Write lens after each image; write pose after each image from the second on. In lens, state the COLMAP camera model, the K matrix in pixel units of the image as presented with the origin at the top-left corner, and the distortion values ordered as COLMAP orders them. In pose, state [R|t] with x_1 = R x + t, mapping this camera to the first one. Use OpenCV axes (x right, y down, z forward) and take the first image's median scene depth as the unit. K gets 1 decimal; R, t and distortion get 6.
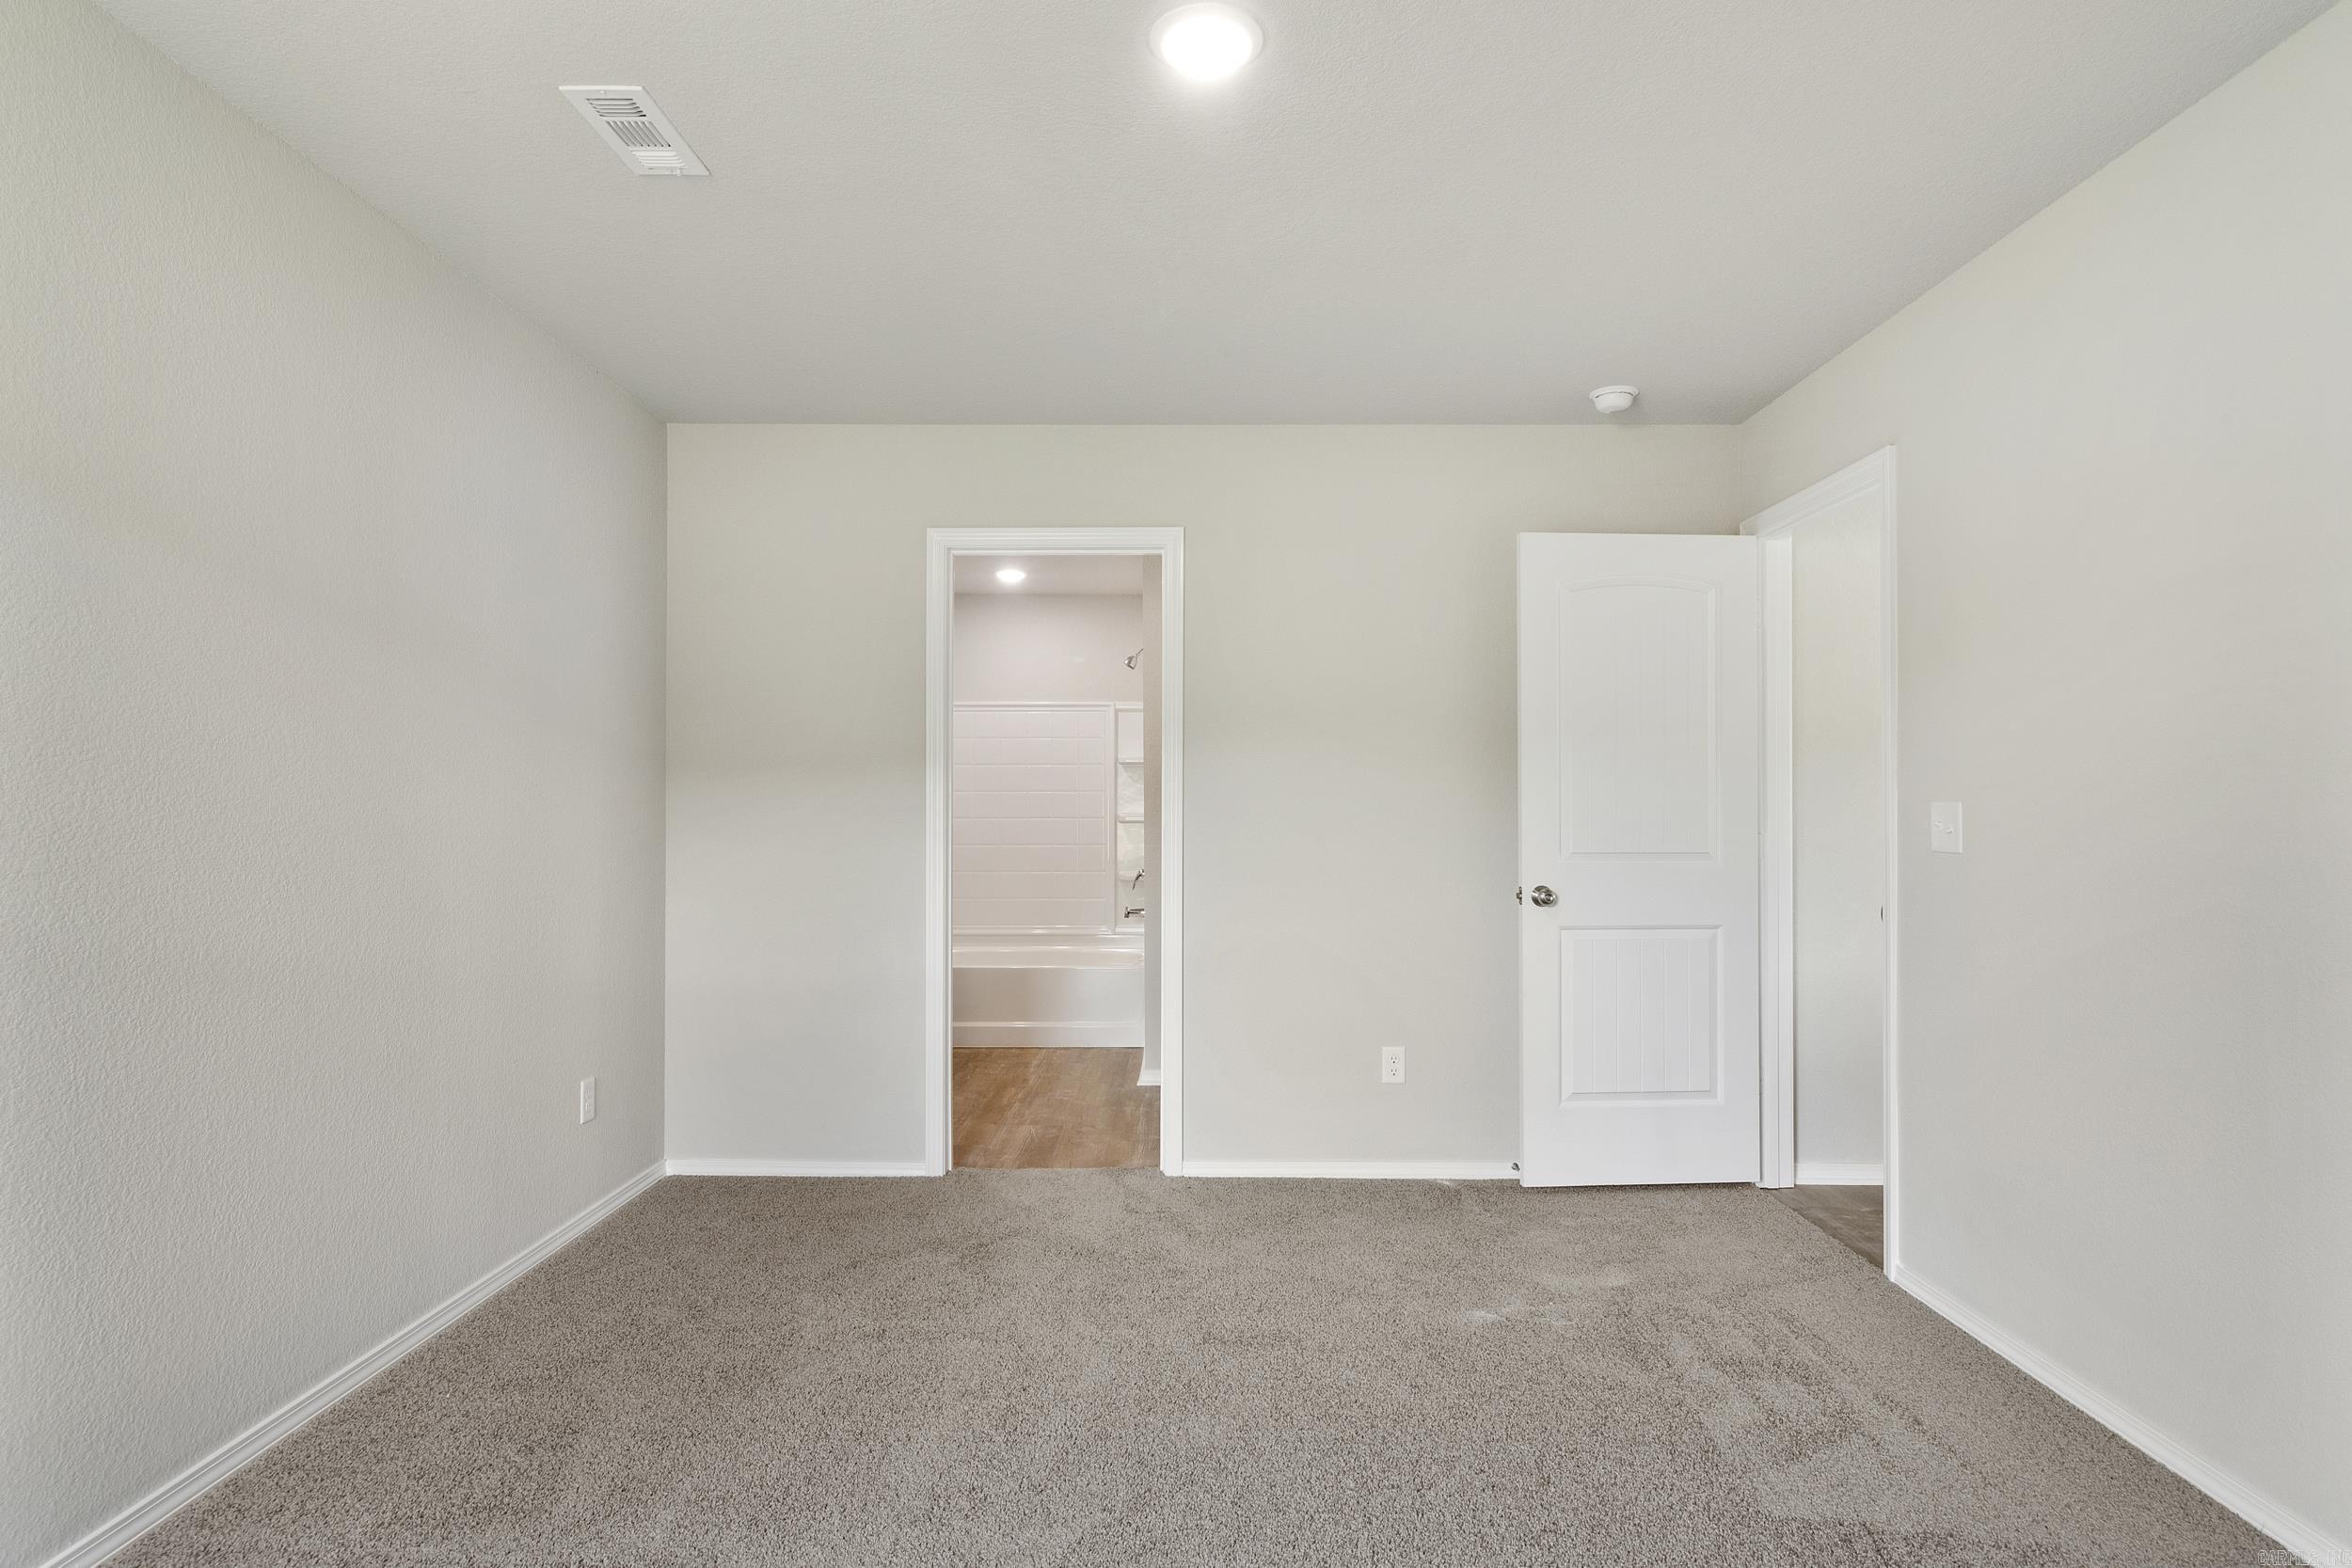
lens RADIAL K [[1280.5, 0, 1174.8], [0, 1280.5, 795.4], [0, 0, 1]] dist [0.004508, -0.002653]
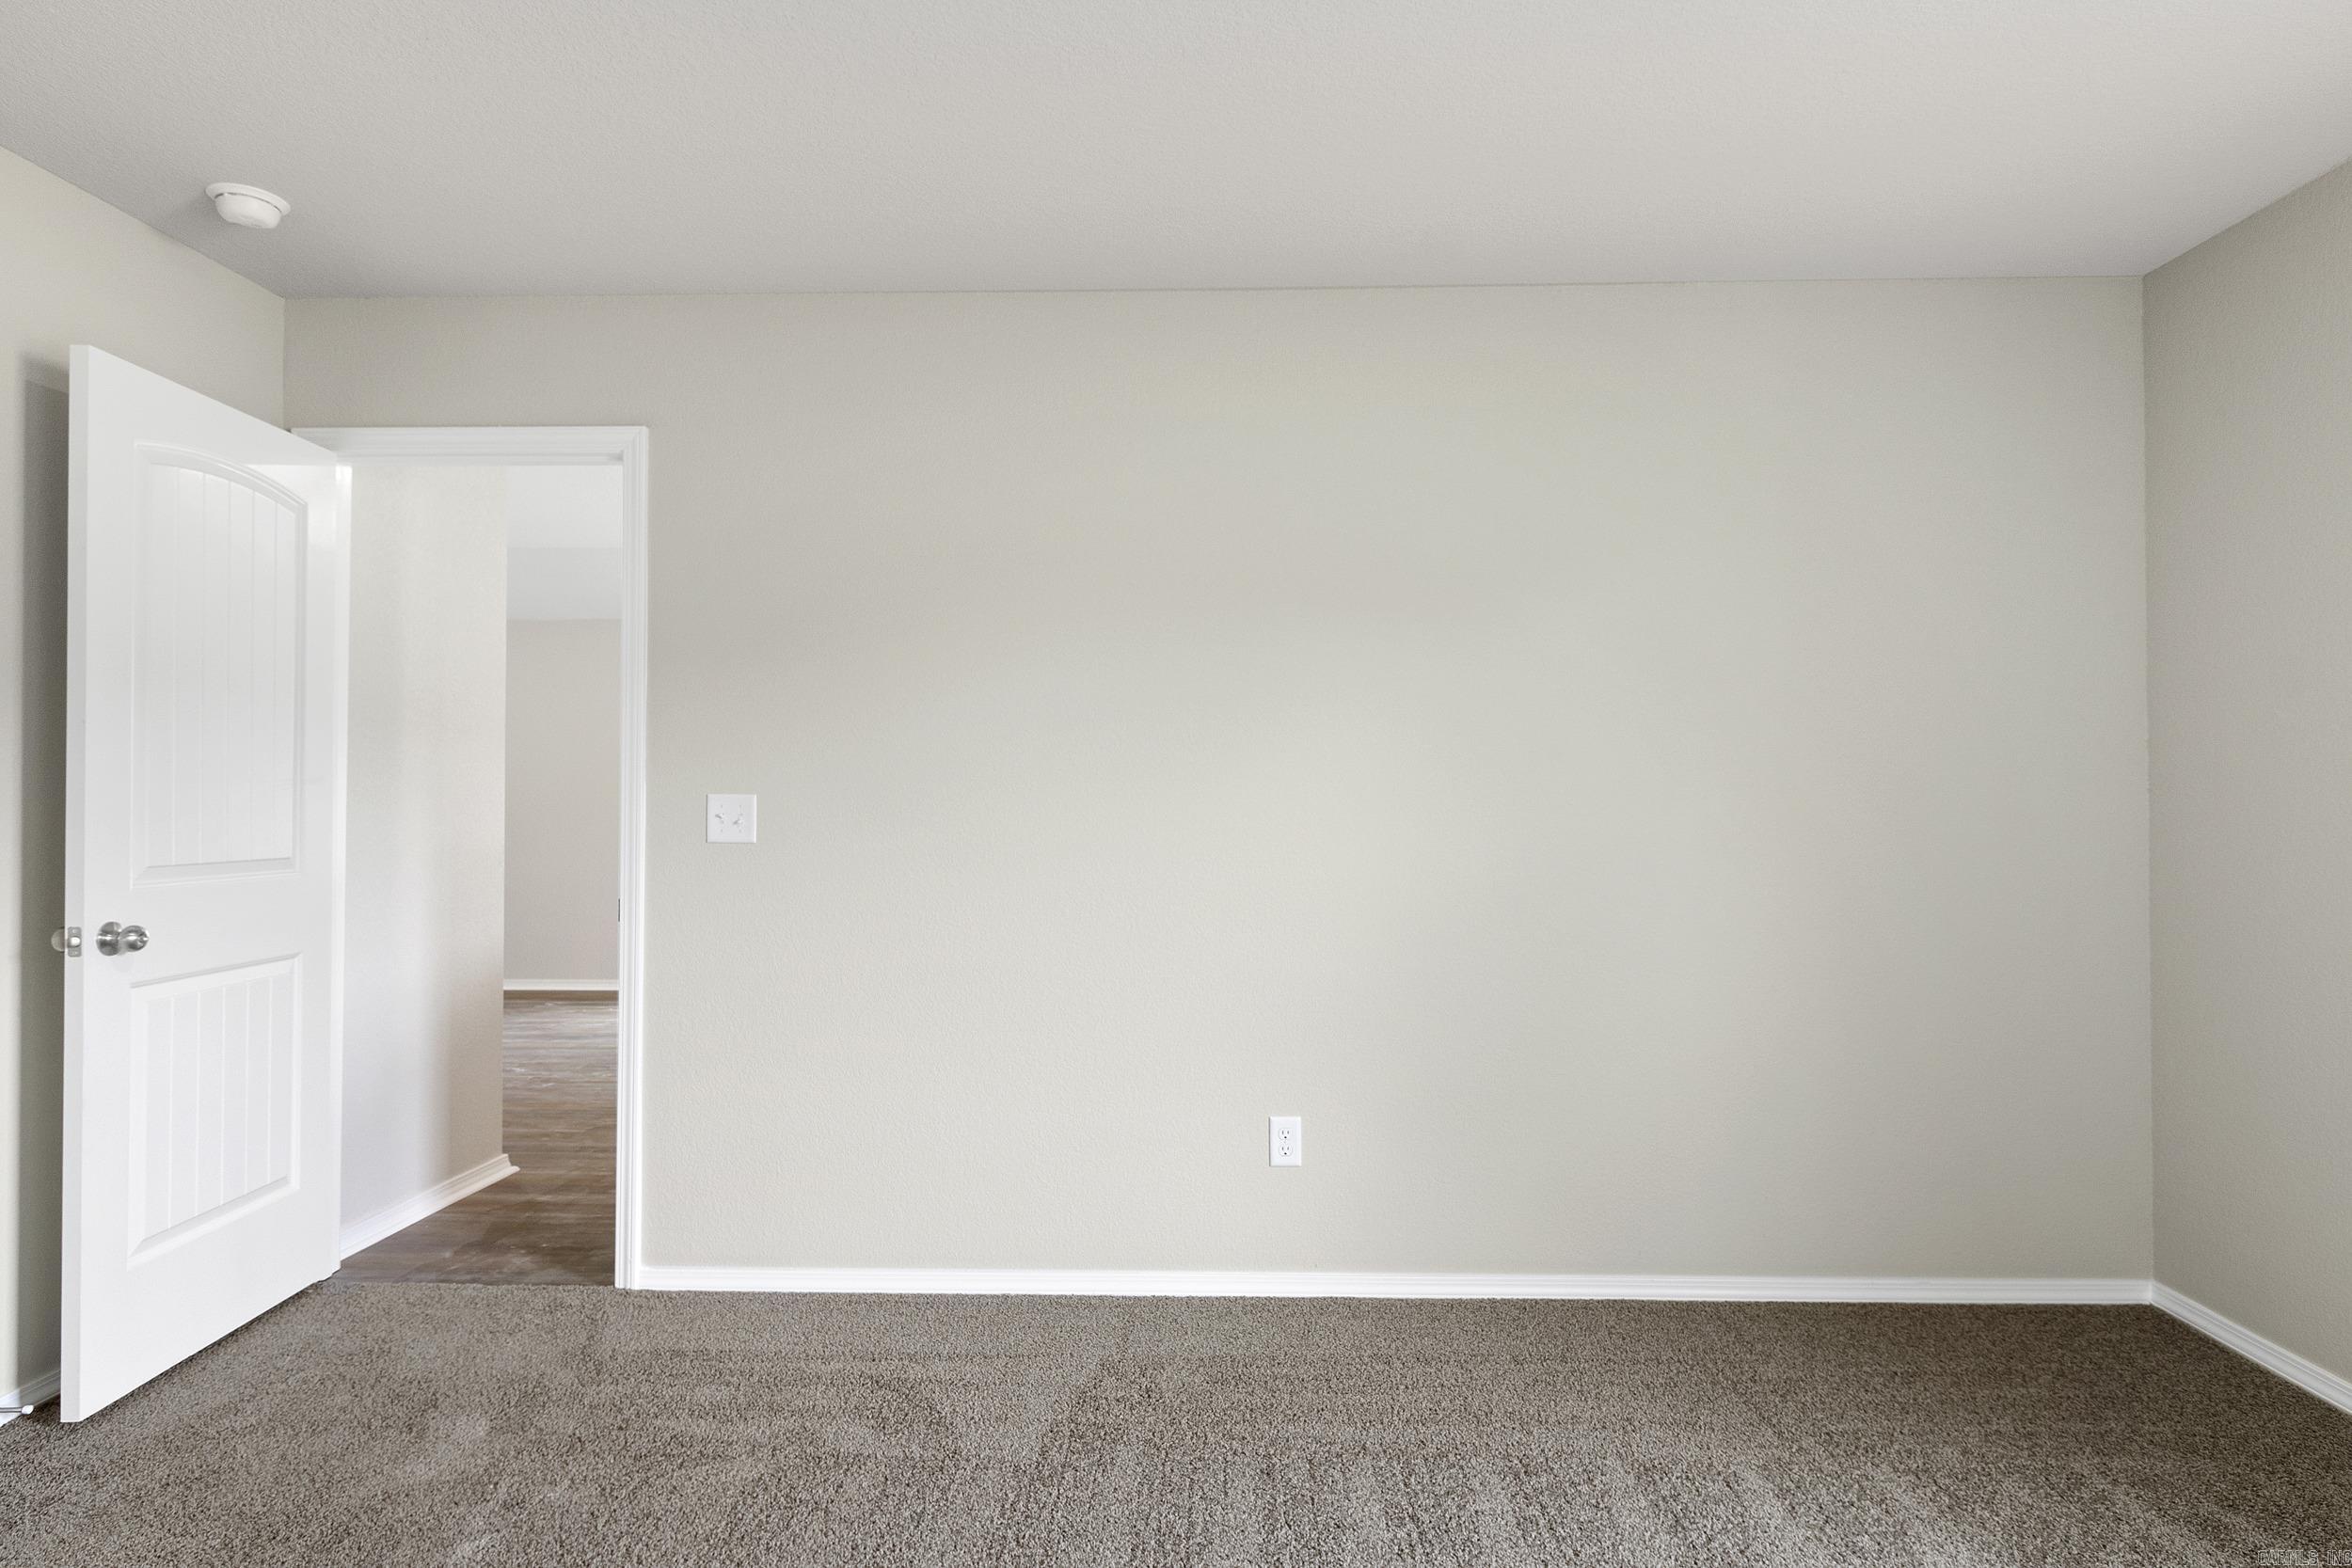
lens RADIAL K [[1280.5, 0, 1172.6], [0, 1280.5, 785.2], [0, 0, 1]] dist [0.004508, -0.002653]
pose [[0.004937, 0.016061, 0.999859, -0.339909], [-0.016169, 0.999742, -0.015980, 0.005596], [-0.999857, -0.016088, 0.005196, 0.486838]]
